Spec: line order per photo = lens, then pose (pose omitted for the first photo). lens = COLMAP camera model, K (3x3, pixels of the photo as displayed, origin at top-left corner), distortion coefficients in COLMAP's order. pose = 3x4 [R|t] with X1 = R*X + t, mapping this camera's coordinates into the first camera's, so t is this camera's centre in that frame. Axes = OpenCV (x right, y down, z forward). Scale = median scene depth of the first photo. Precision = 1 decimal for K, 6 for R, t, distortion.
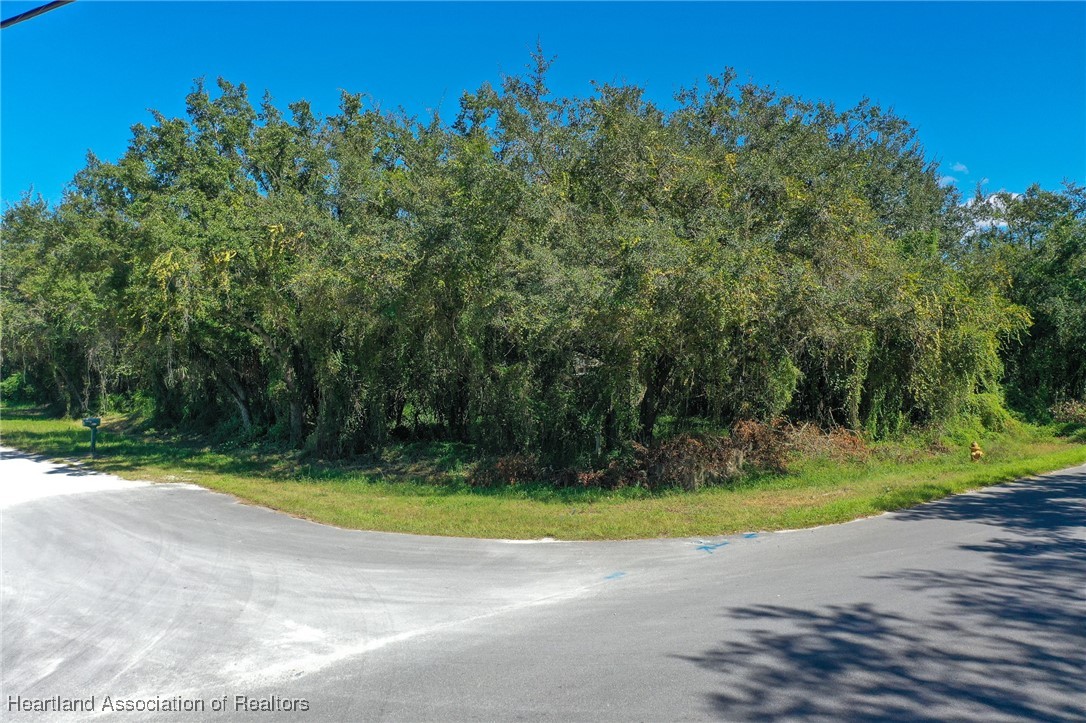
lens RADIAL K [[859.1, 0, 543.0], [0, 859.1, 361.5], [0, 0, 1]] dist [0.009258, 0.001606]
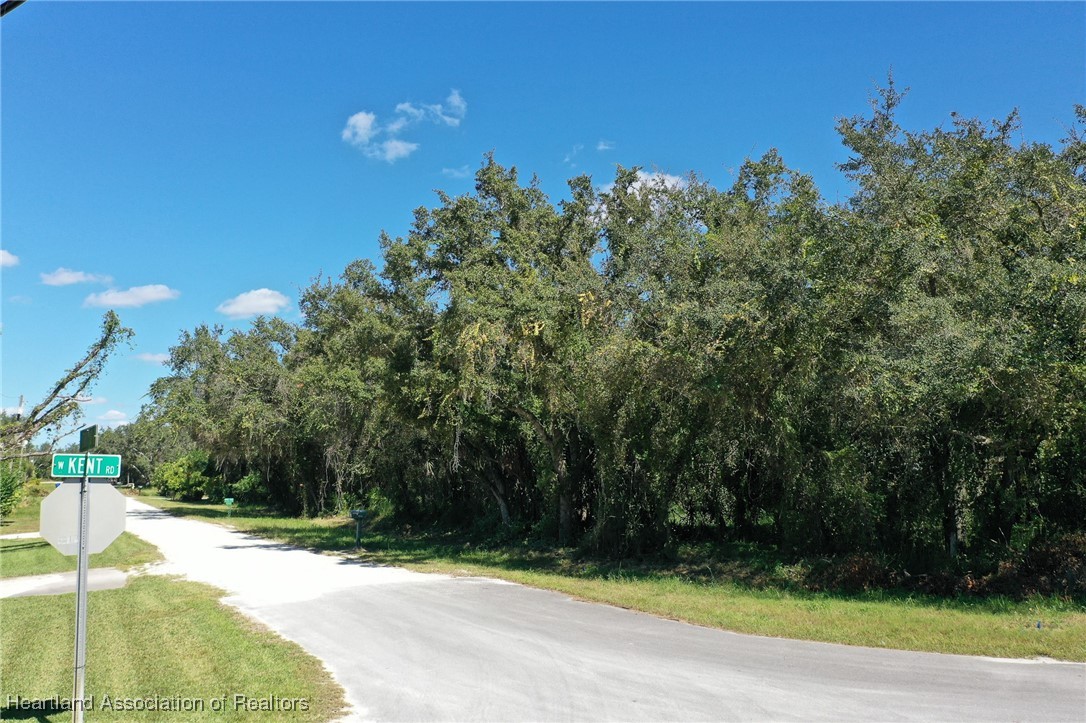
lens RADIAL K [[859.1, 0, 543.0], [0, 859.1, 361.5], [0, 0, 1]] dist [0.009258, 0.001606]
pose [[0.981906, -0.020583, -0.188248, -0.165811], [-0.004297, 0.991398, -0.130814, 0.031389], [0.189321, 0.129256, 0.973371, 0.098342]]
